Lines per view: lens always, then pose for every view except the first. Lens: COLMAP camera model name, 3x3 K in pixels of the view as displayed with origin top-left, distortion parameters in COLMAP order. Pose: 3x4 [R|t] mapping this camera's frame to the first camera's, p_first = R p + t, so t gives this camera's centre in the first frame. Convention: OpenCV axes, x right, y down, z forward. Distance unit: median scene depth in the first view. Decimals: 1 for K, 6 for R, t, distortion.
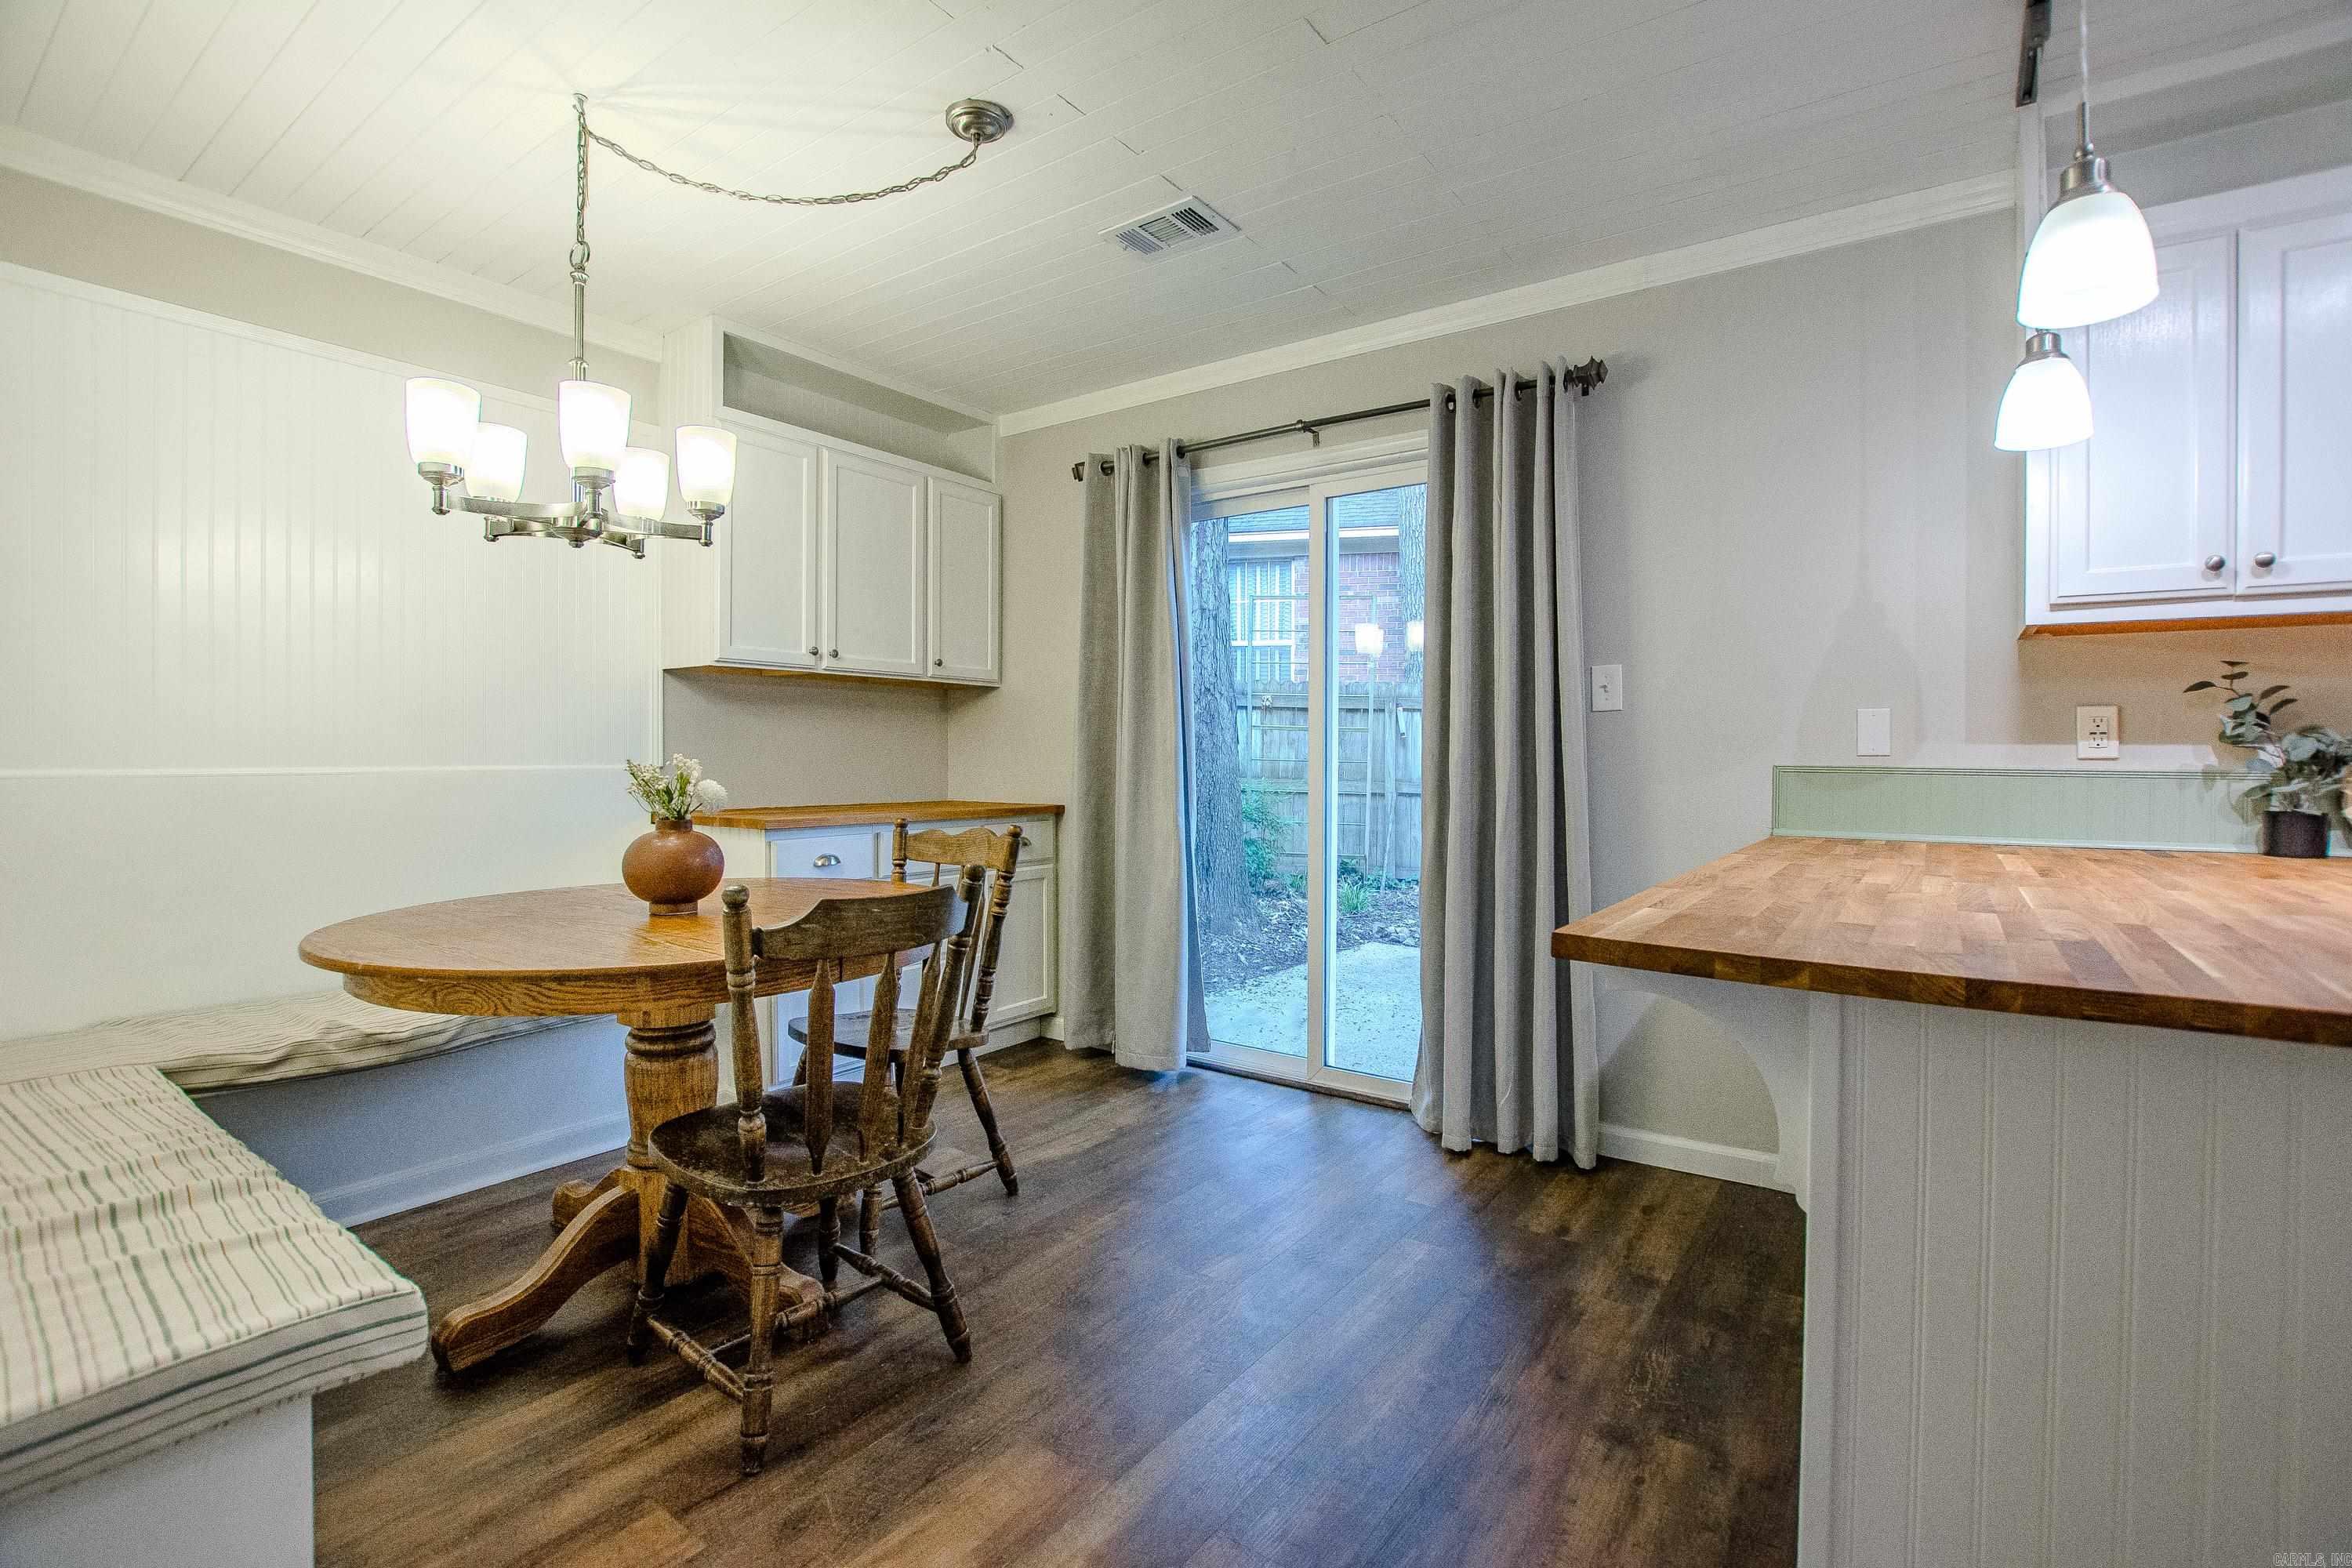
lens RADIAL K [[1039.0, 0, 1186.8], [0, 1039.0, 785.1], [0, 0, 1]] dist [-0.038495, 0.005223]
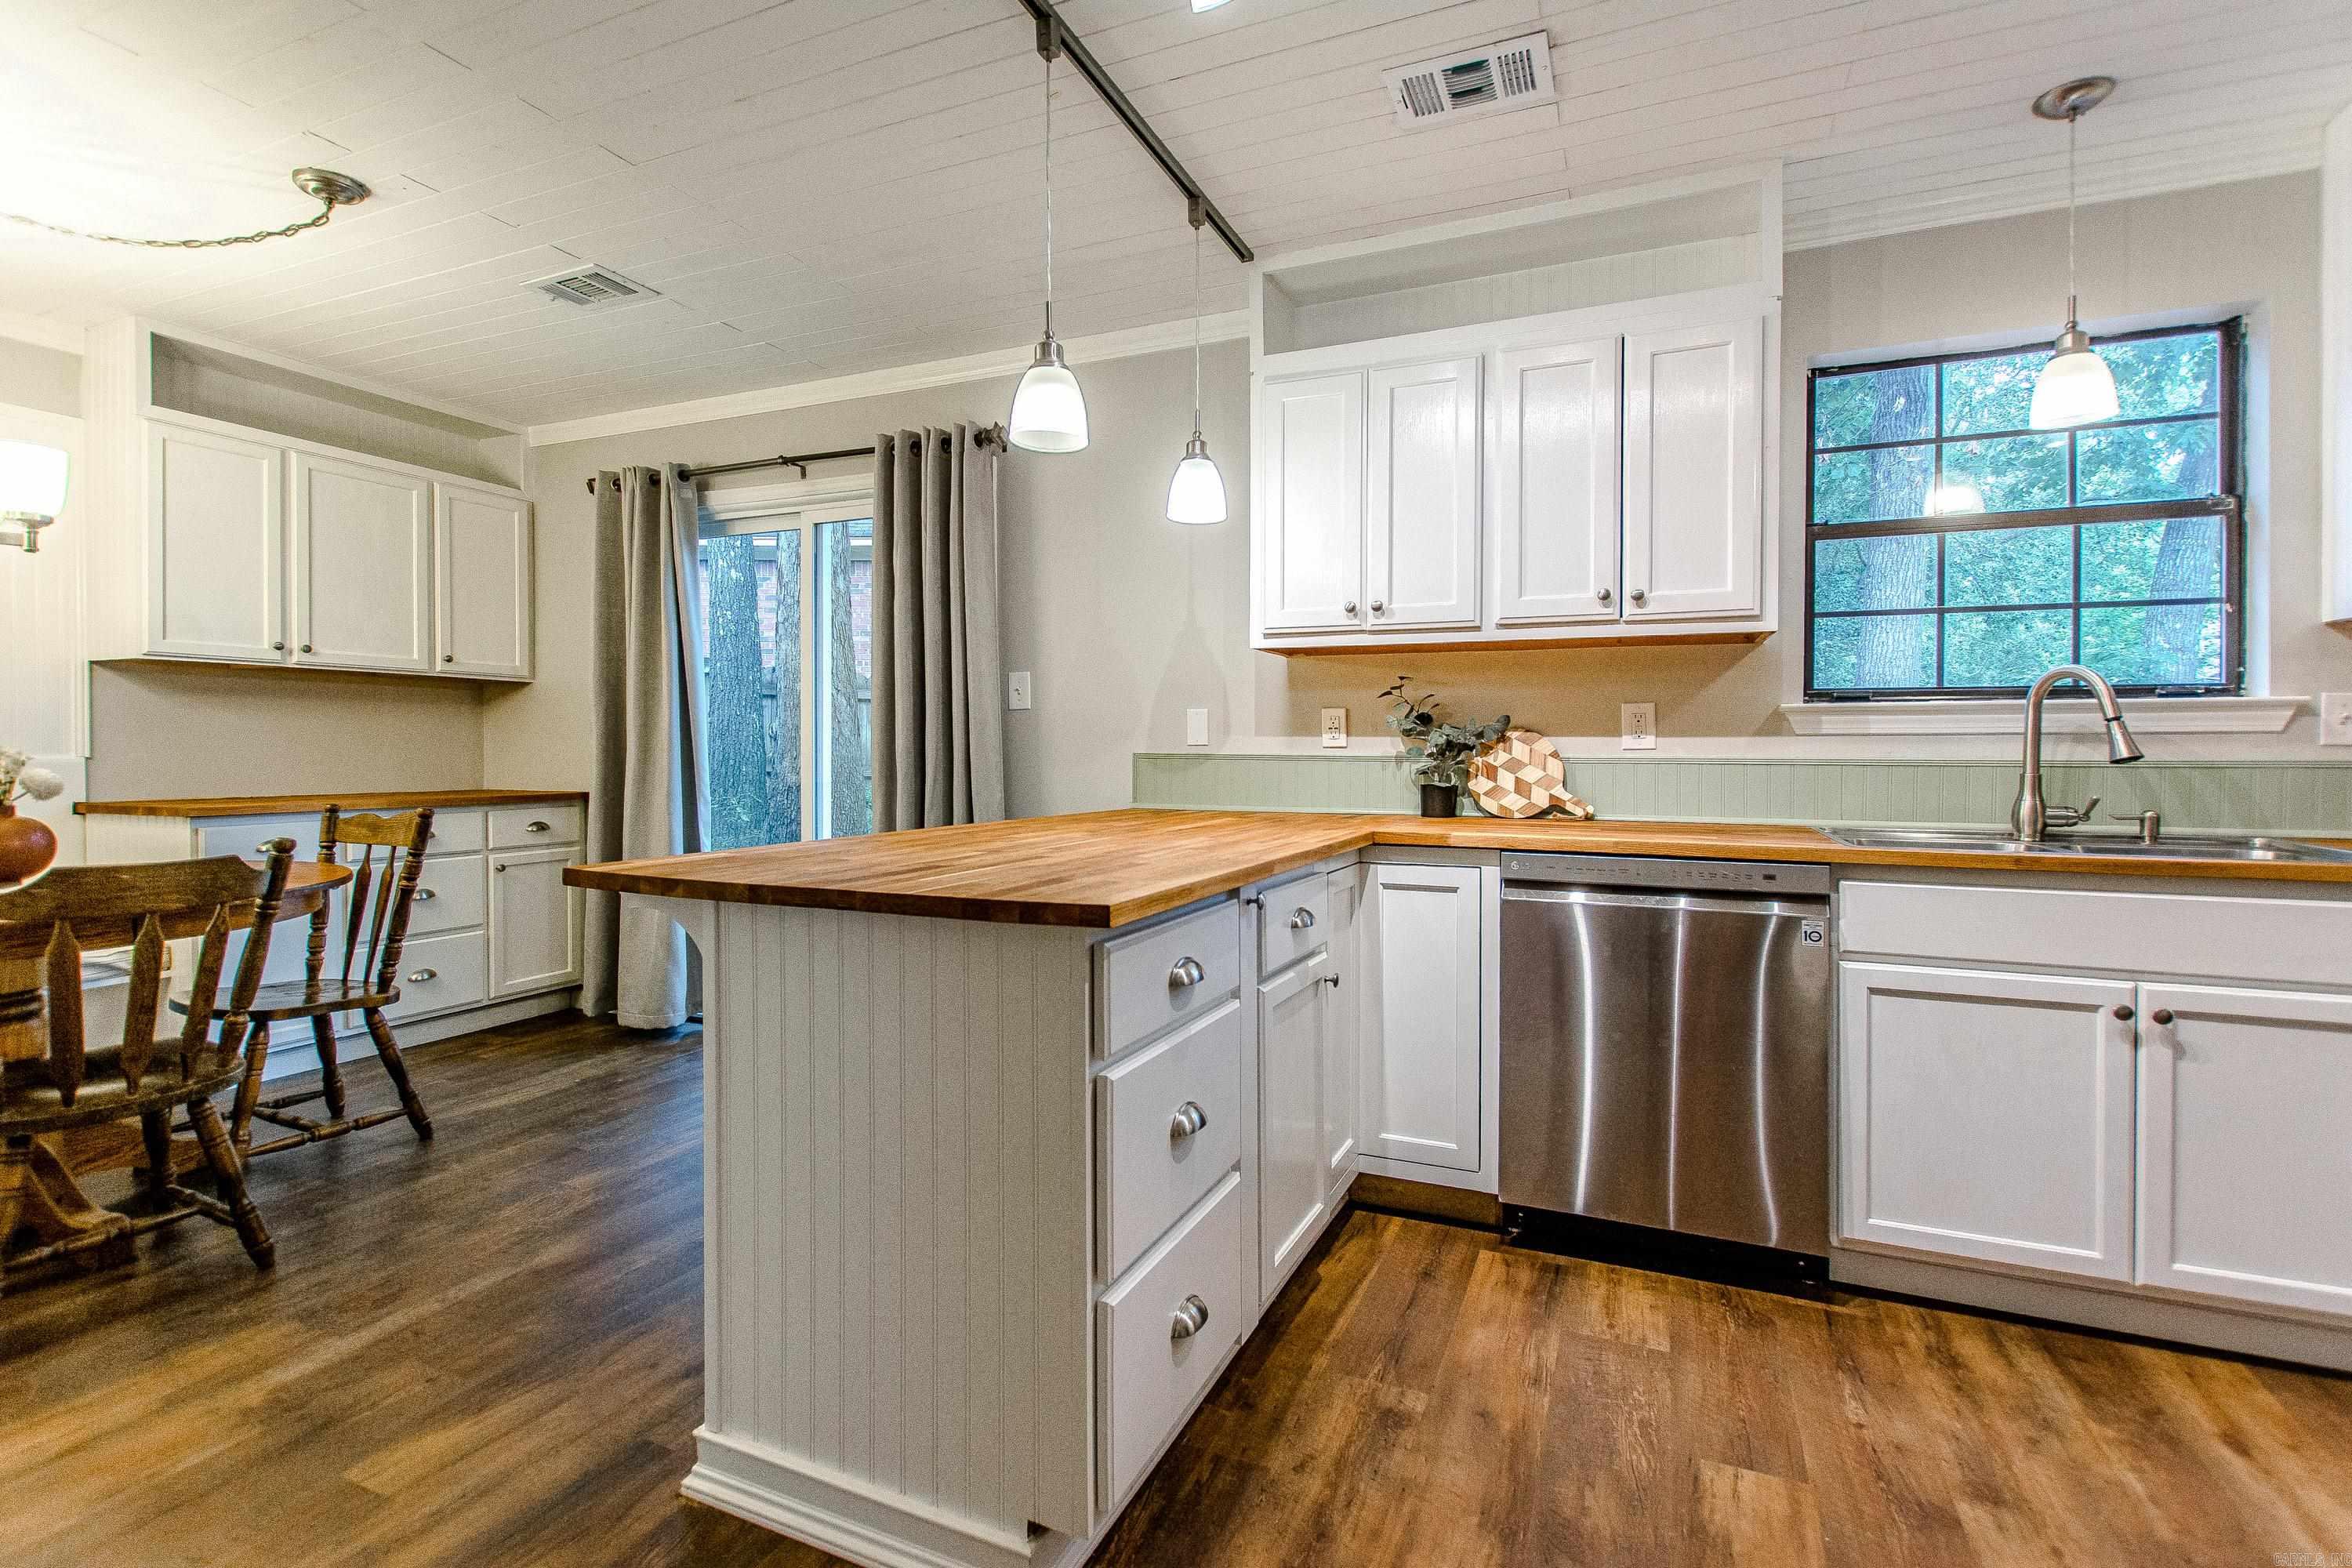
lens RADIAL K [[1000.2, 0, 1200.9], [0, 1000.2, 770.2], [0, 0, 1]] dist [-0.000357, -0.000703]
pose [[0.972736, -0.006502, 0.231823, 0.370677], [0.007713, 0.999961, -0.004319, 0.008083], [-0.231786, 0.005989, 0.972748, -0.233548]]
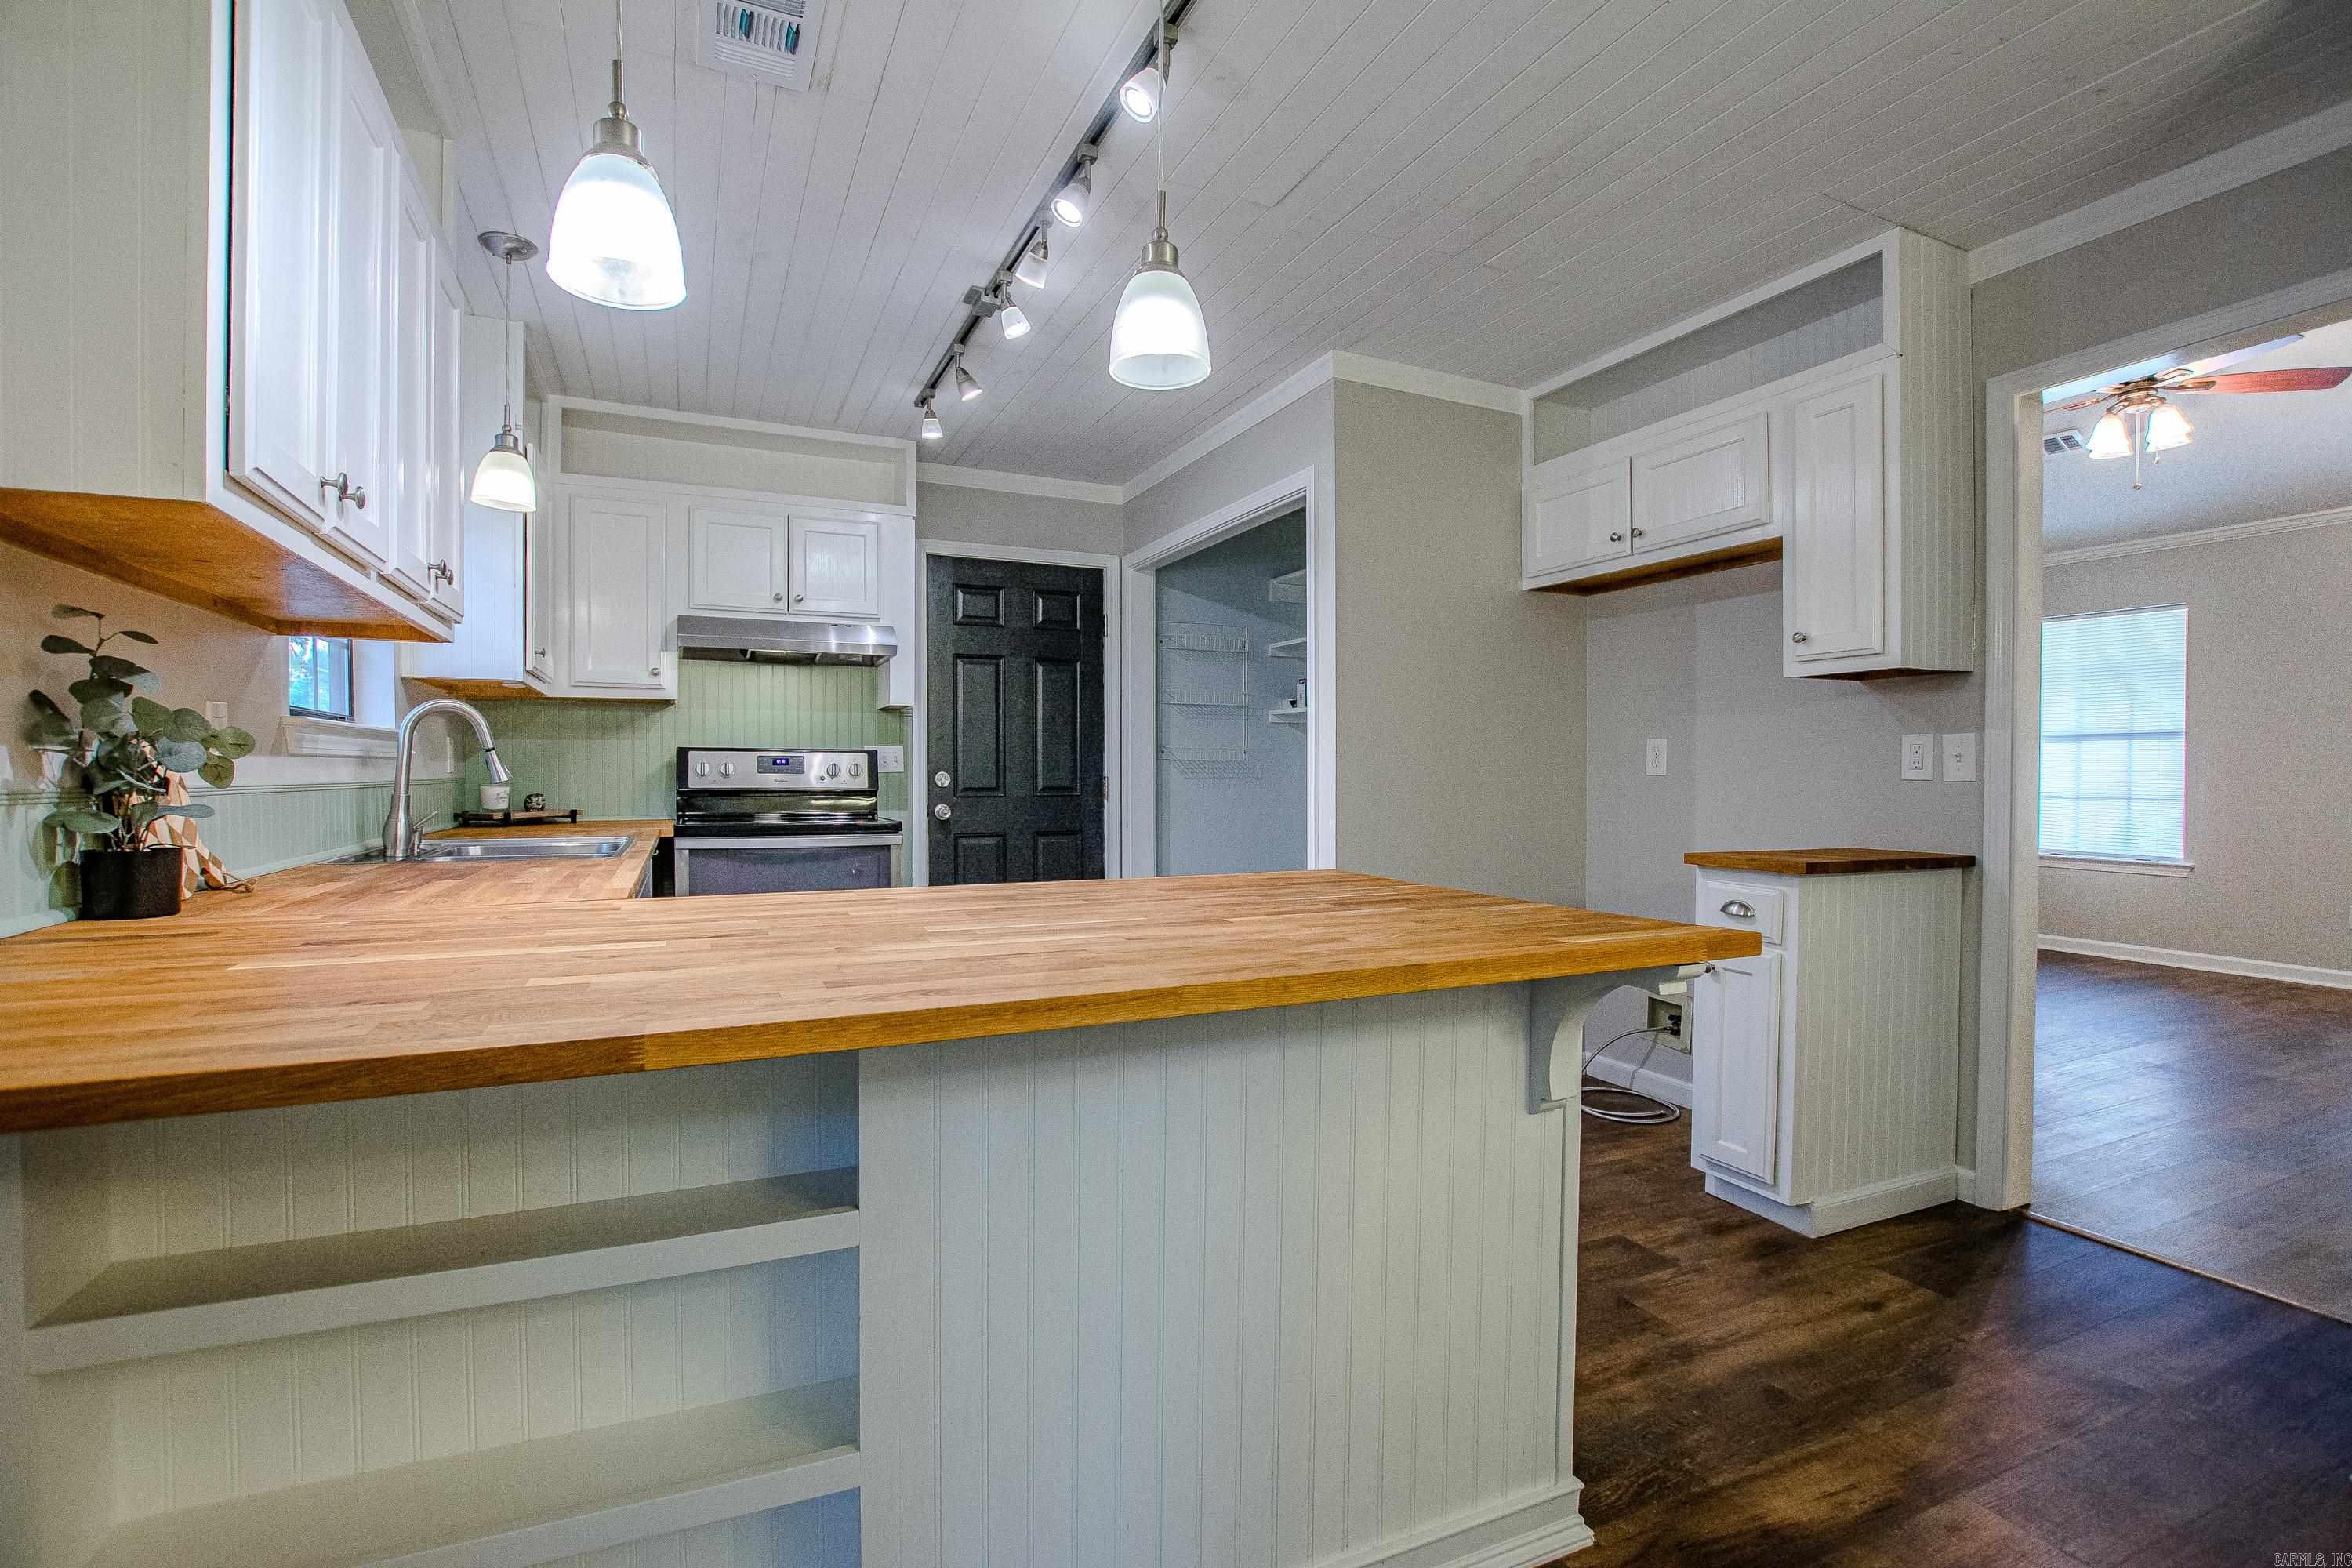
lens RADIAL K [[1000.2, 0, 1200.9], [0, 1000.2, 770.2], [0, 0, 1]] dist [-0.000357, -0.000703]
pose [[-0.854343, -0.006467, 0.519669, 0.125711], [0.005201, 0.999766, 0.020992, -0.028961], [-0.519684, 0.020637, -0.854110, 0.960741]]
